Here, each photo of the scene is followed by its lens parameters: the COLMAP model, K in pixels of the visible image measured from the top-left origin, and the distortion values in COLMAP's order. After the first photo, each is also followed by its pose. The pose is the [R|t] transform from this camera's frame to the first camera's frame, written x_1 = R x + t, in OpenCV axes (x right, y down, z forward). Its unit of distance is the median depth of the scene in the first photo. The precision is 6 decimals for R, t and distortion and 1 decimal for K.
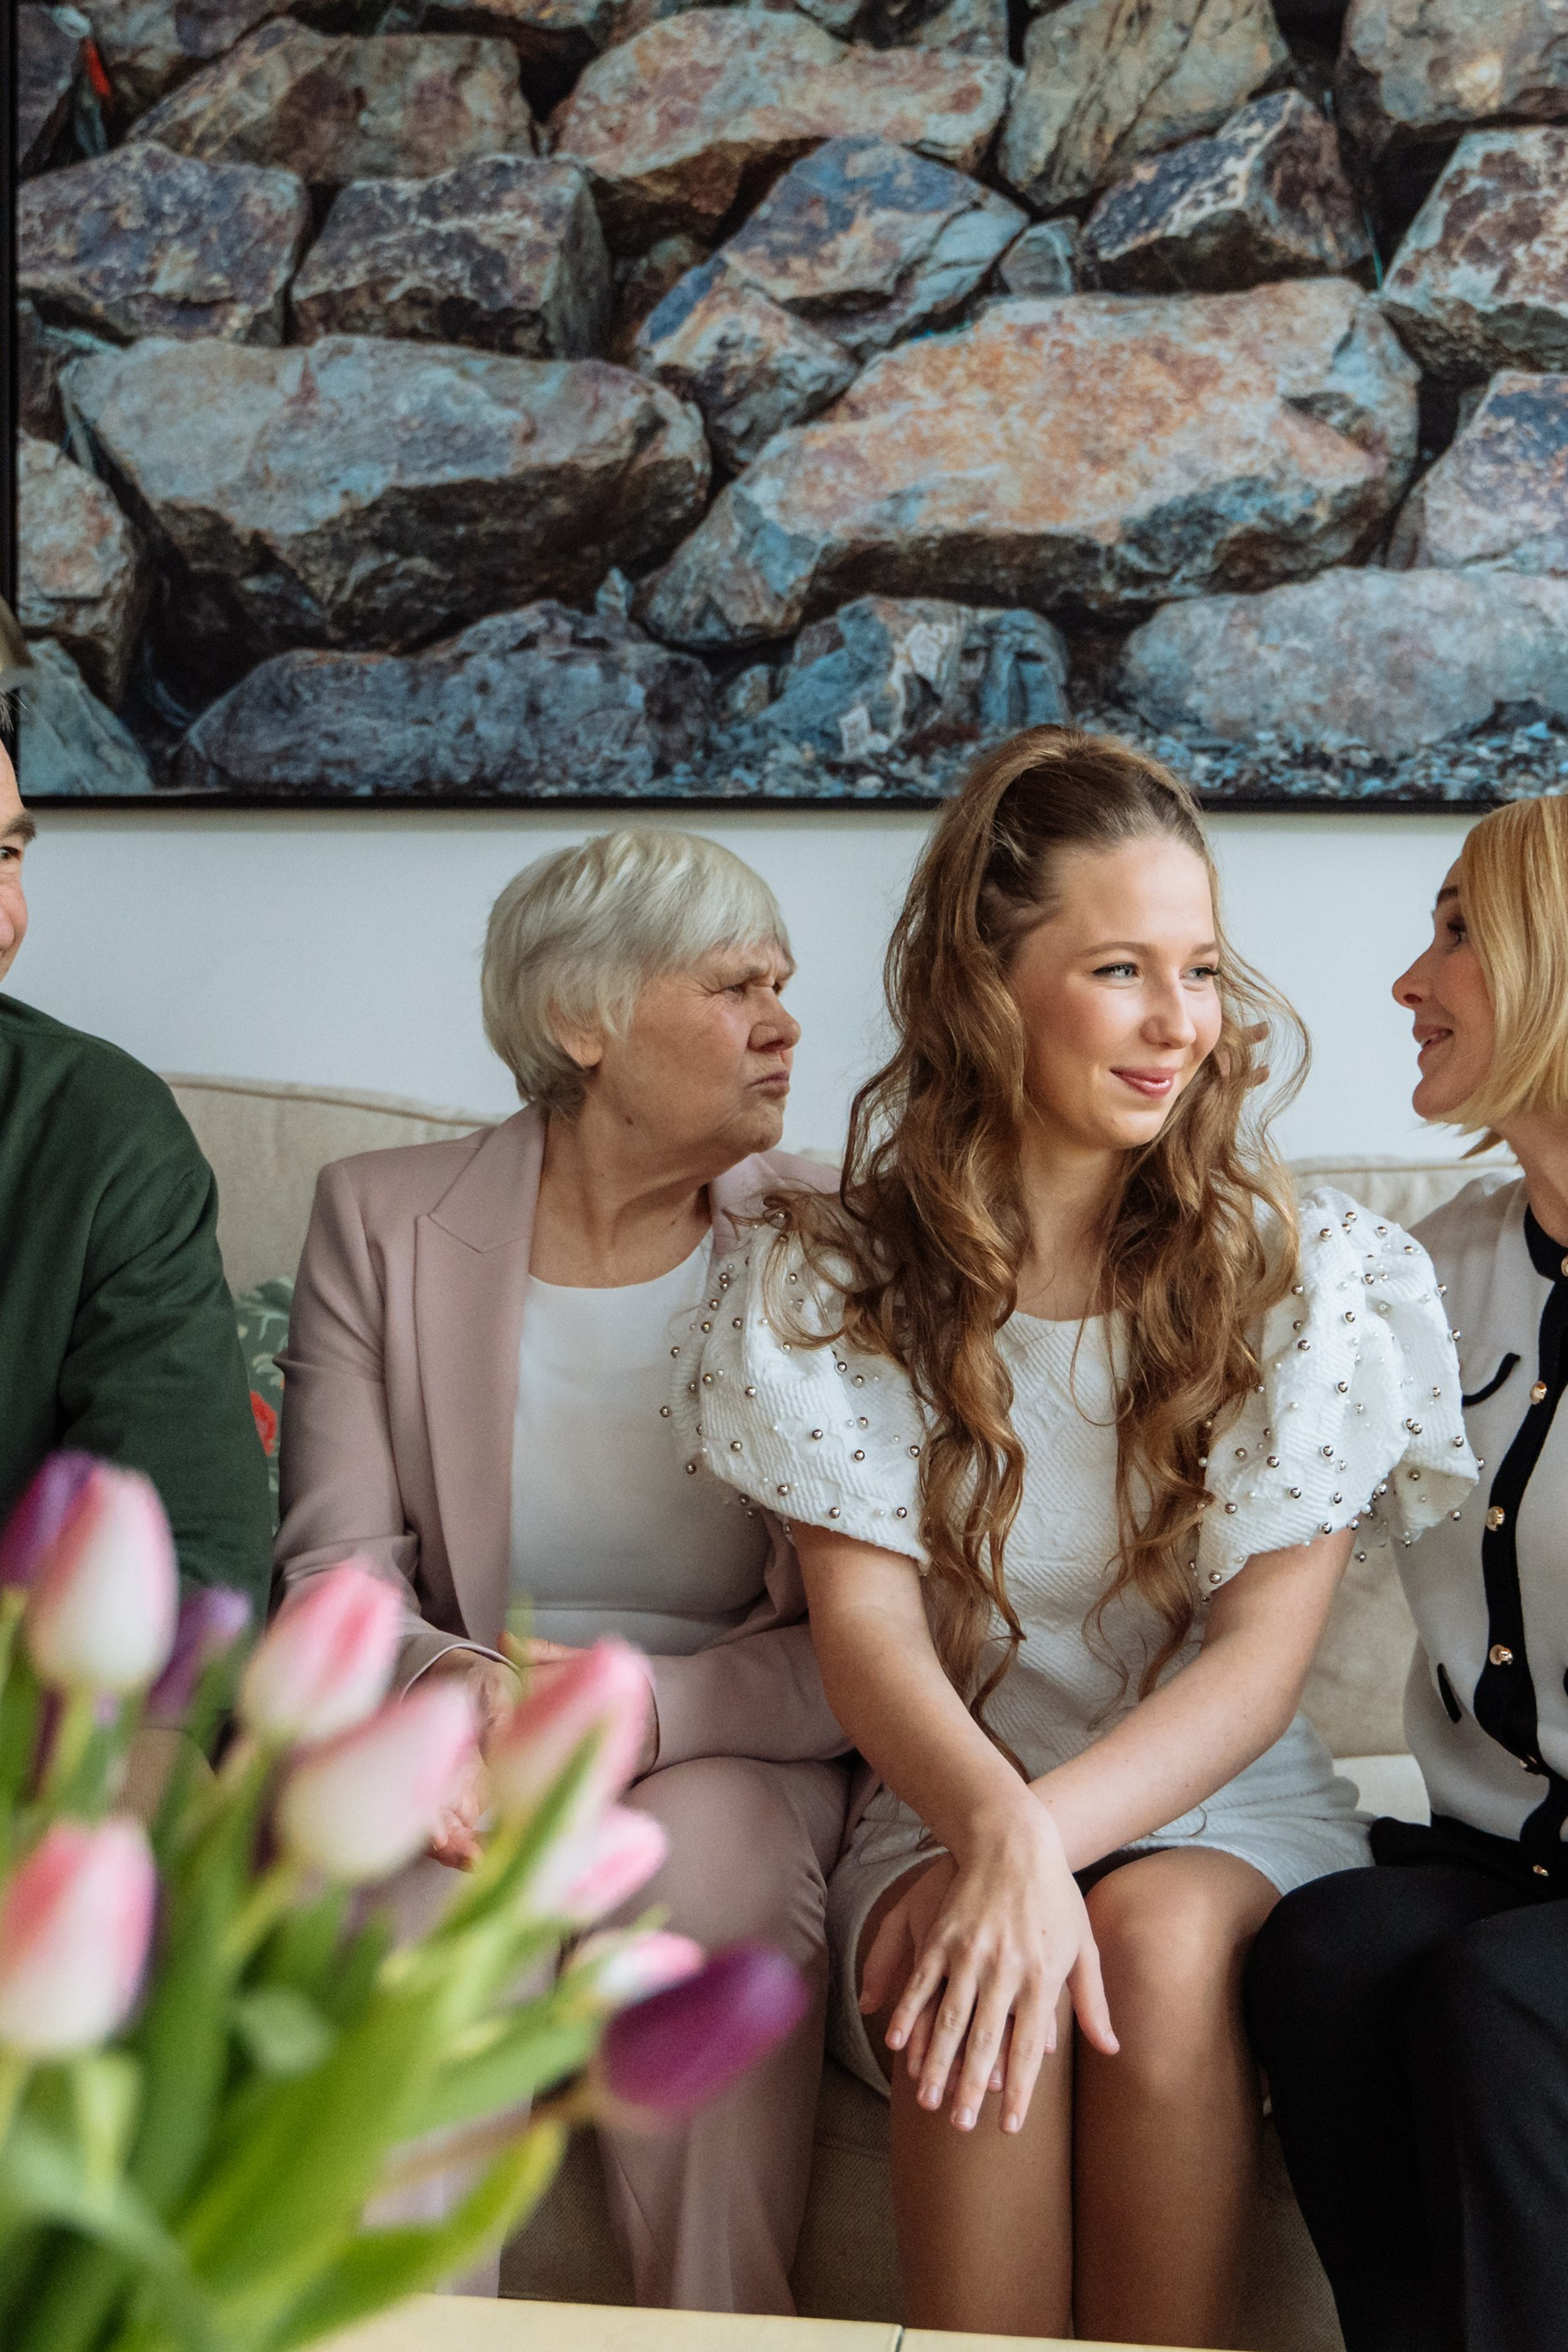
lens RADIAL K [[3614.7, 0, 765.0], [0, 3614.7, 1147.6], [0, 0, 1]] dist [-0.007067, 0.000000]
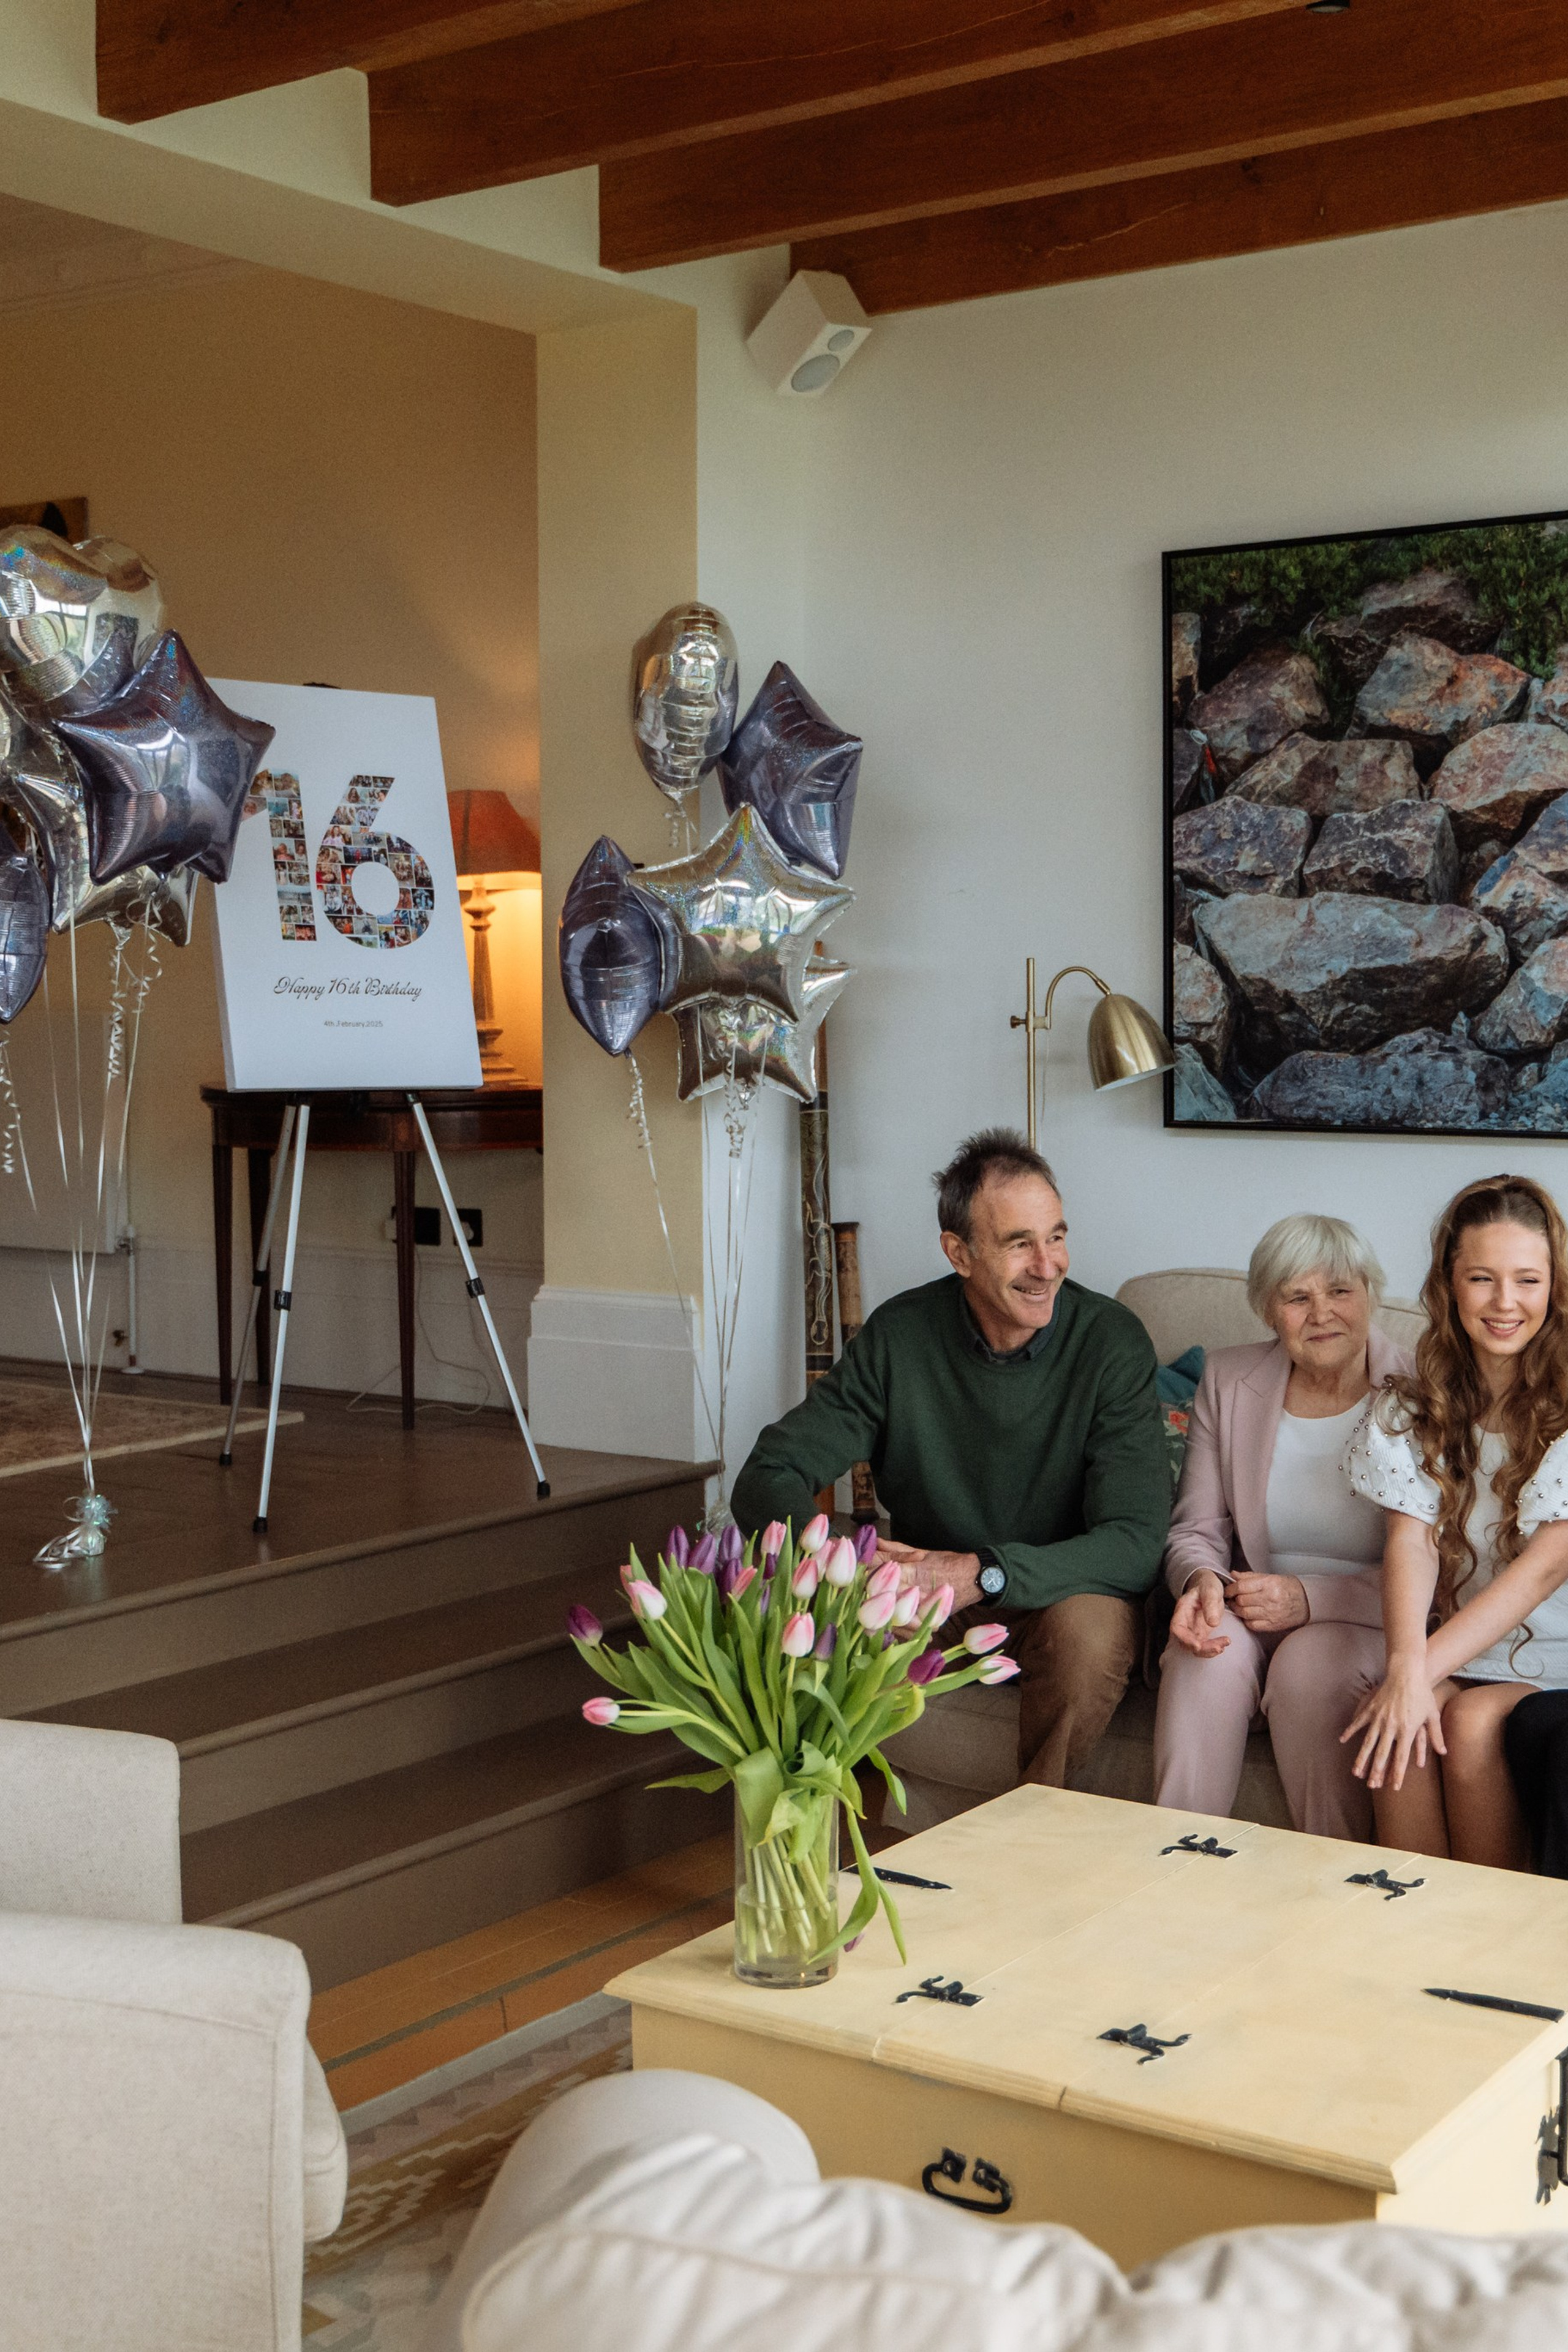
lens RADIAL K [[2749.8, 0, 771.3], [0, 2749.8, 1168.3], [0, 0, 1]] dist [-0.107255, 0.000000]
pose [[0.892382, 0.015273, -0.451022, 0.288304], [-0.005708, 0.999729, 0.022561, -0.106587], [0.451244, -0.017559, 0.892228, -0.471207]]
